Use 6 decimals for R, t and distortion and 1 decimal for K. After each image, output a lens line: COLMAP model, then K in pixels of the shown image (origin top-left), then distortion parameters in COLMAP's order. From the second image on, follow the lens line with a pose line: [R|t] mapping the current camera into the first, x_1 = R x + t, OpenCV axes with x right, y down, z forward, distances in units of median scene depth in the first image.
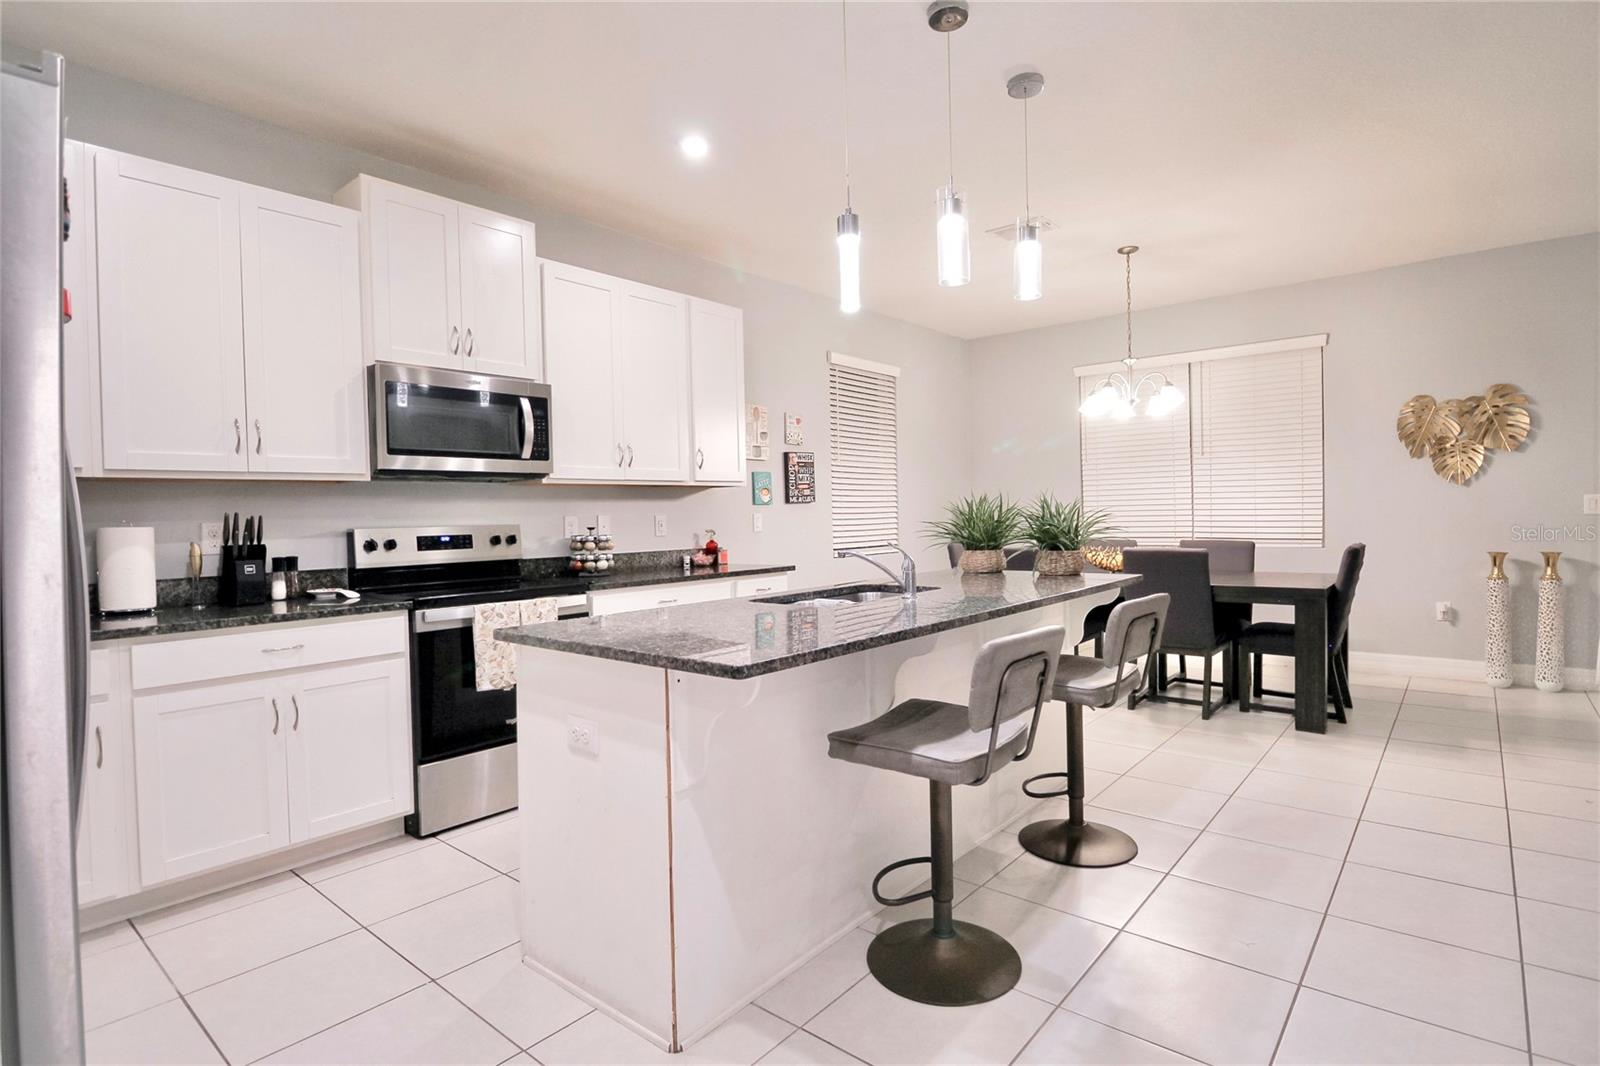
lens RADIAL K [[787.3, 0, 821.1], [0, 787.3, 527.1], [0, 0, 1]] dist [0.009305, -0.016892]
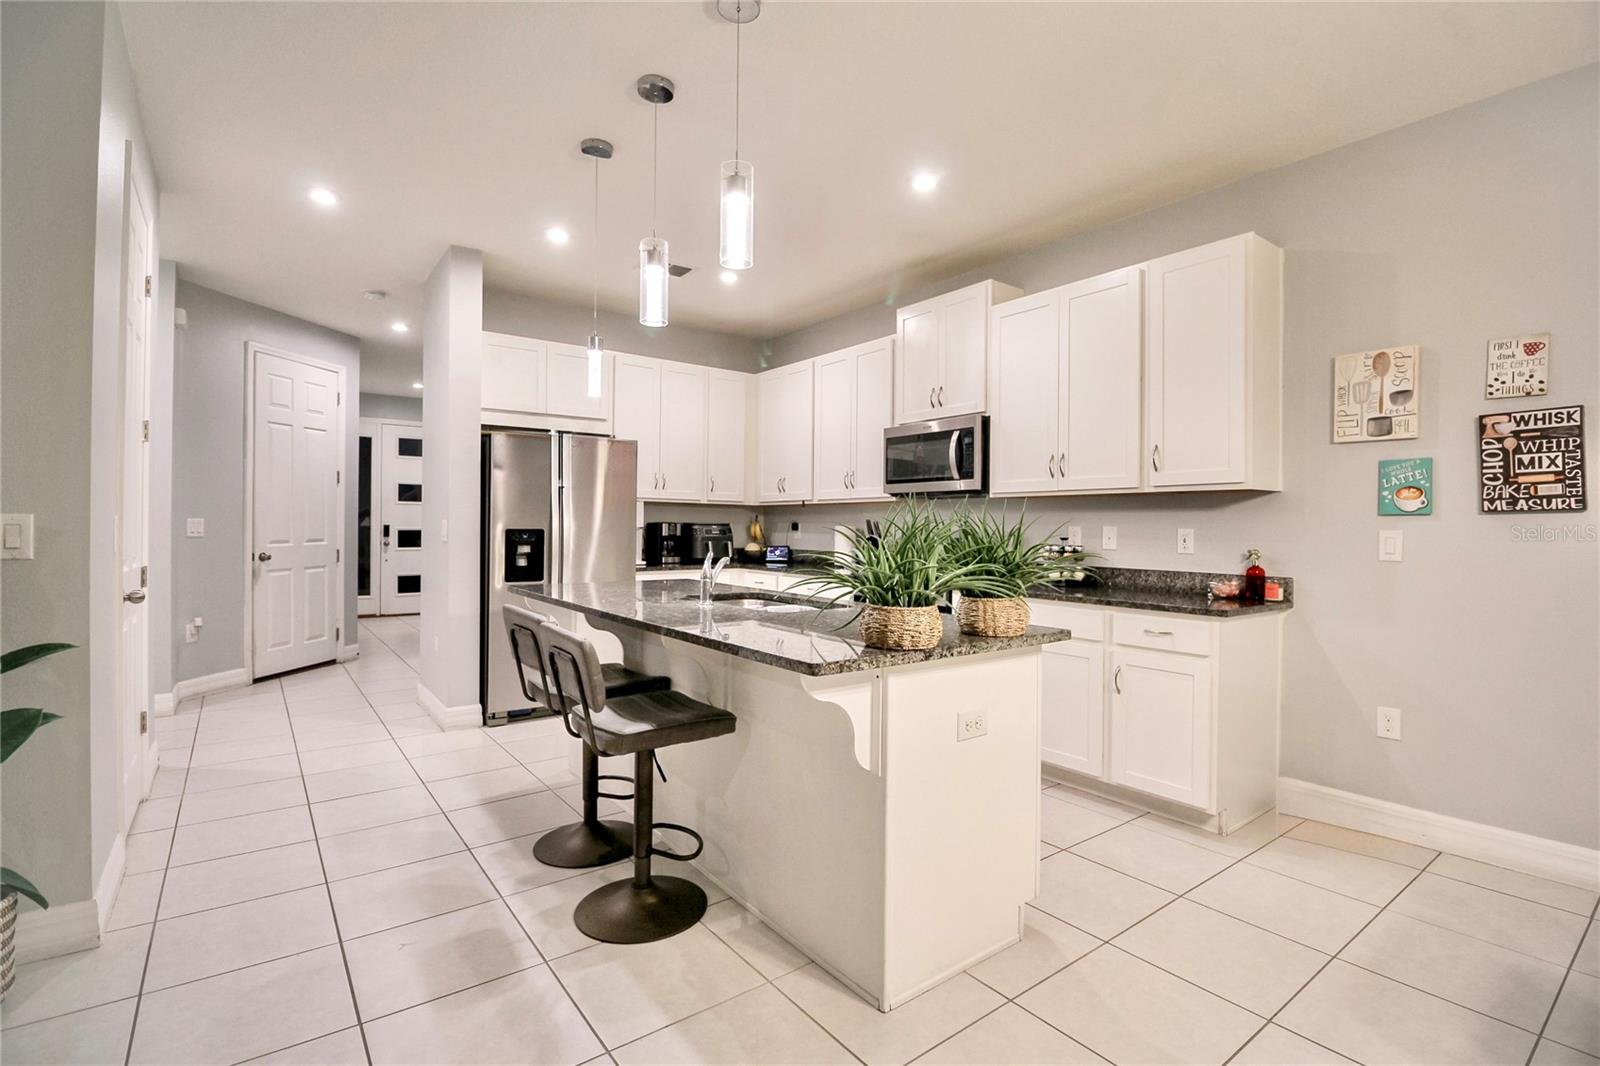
lens RADIAL K [[744.8, 0, 823.2], [0, 744.8, 525.8], [0, 0, 1]] dist [0.002640, -0.014659]
pose [[-0.218127, 0.019977, -0.975716, 0.599819], [-0.021502, 0.999449, 0.025269, -0.027573], [0.975684, 0.026492, -0.217577, 0.760315]]
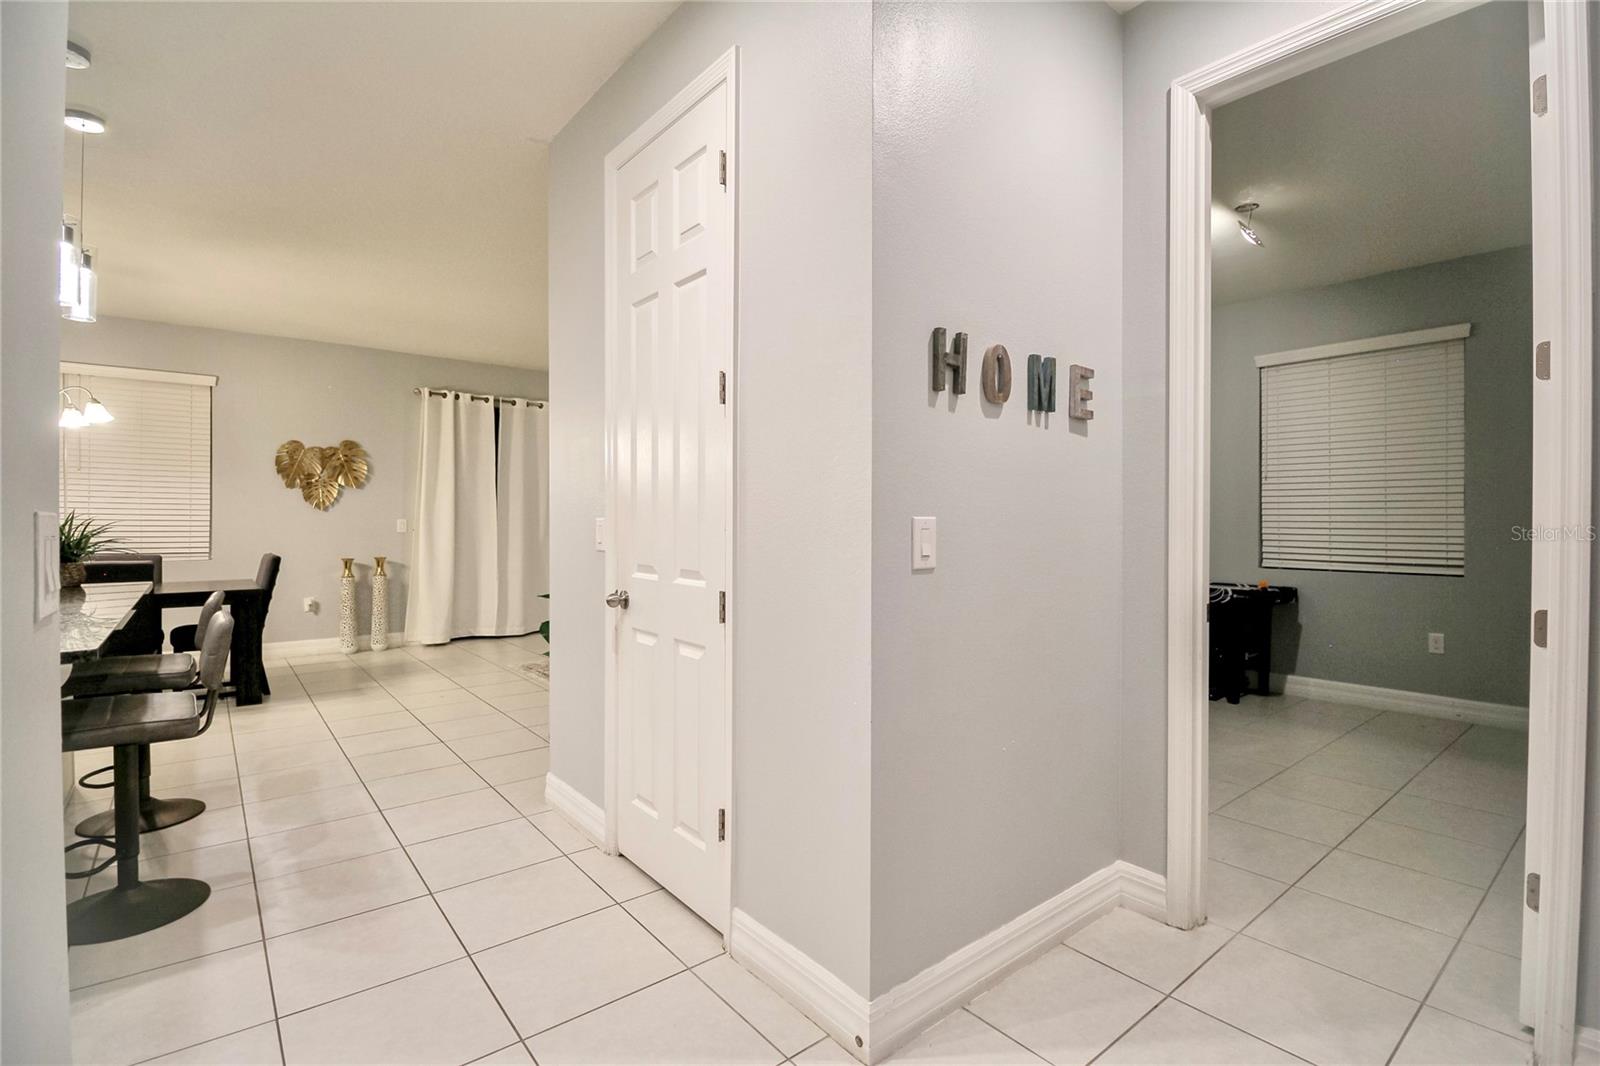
lens RADIAL K [[741.6, 0, 822.9], [0, 741.6, 527.0], [0, 0, 1]] dist [0.003222, -0.015297]
pose [[0.177829, 0.013754, 0.983965, -0.310930], [0.012179, 0.999795, -0.016176, 0.007189], [-0.983986, 0.014860, 0.177625, -0.085993]]
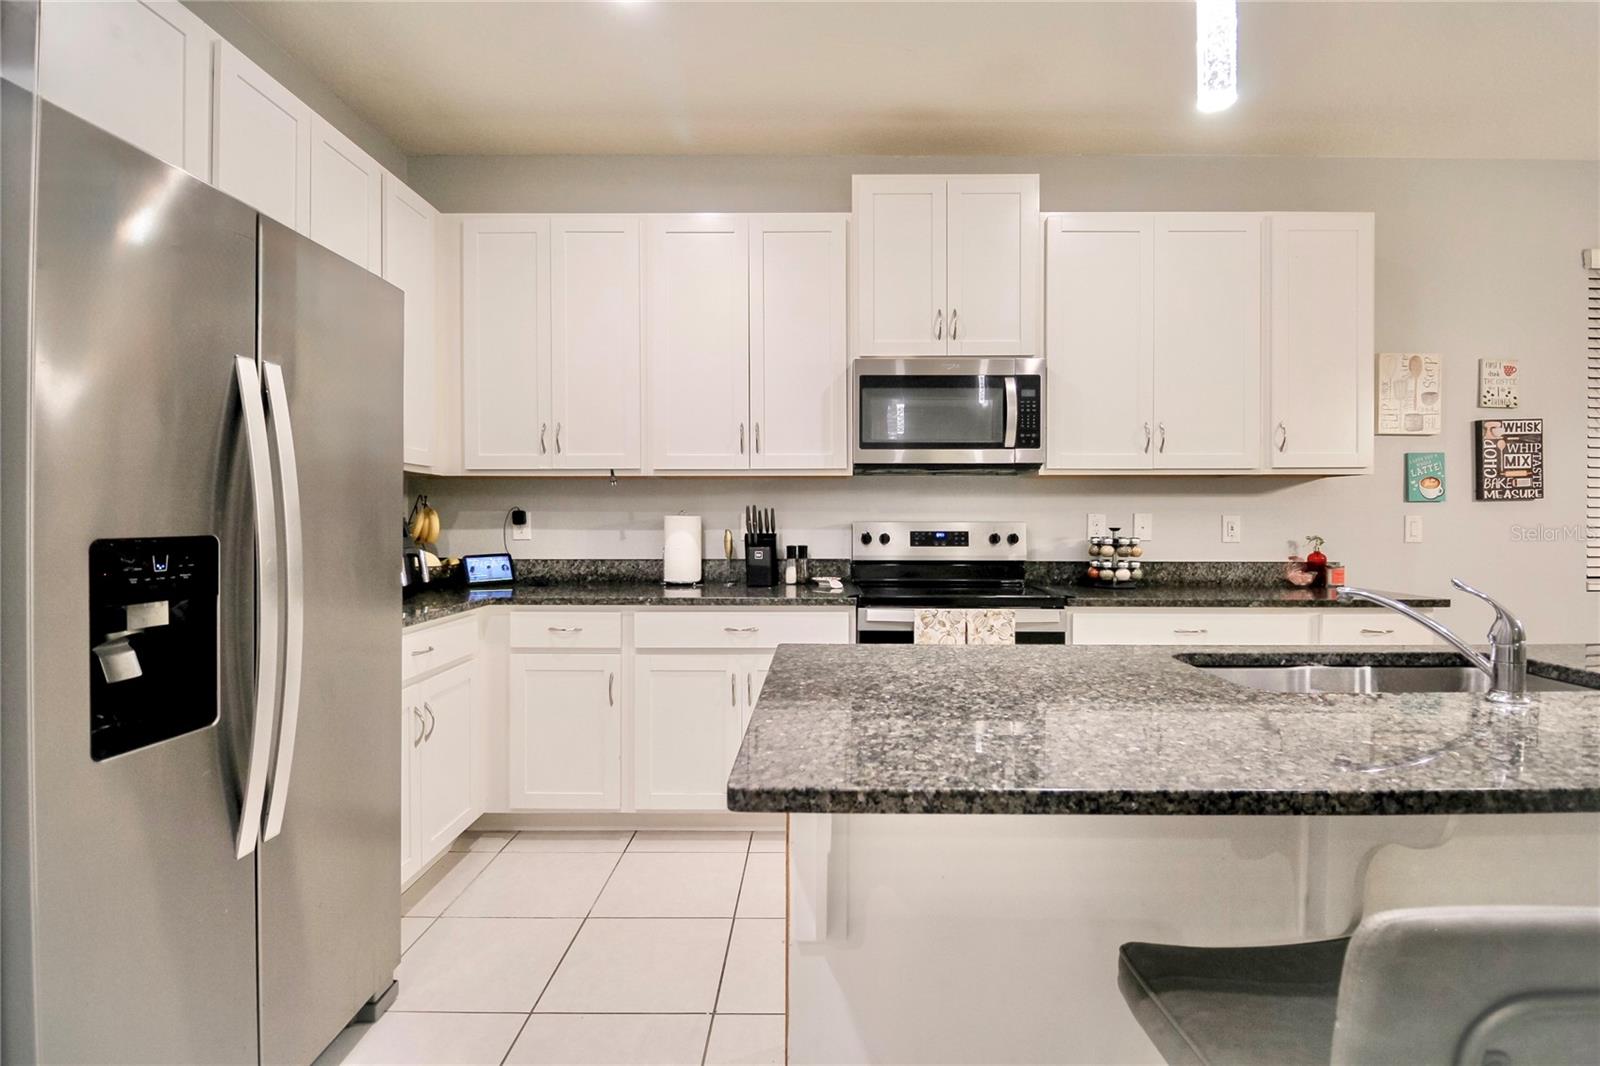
lens RADIAL K [[764.7, 0, 816.7], [0, 764.7, 525.2], [0, 0, 1]] dist [0.001151, -0.015037]
pose [[0.630967, 0.030530, -0.775208, 0.107982], [-0.027571, 0.999477, 0.016921, -0.006230], [0.775319, 0.010697, 0.631479, 0.216062]]
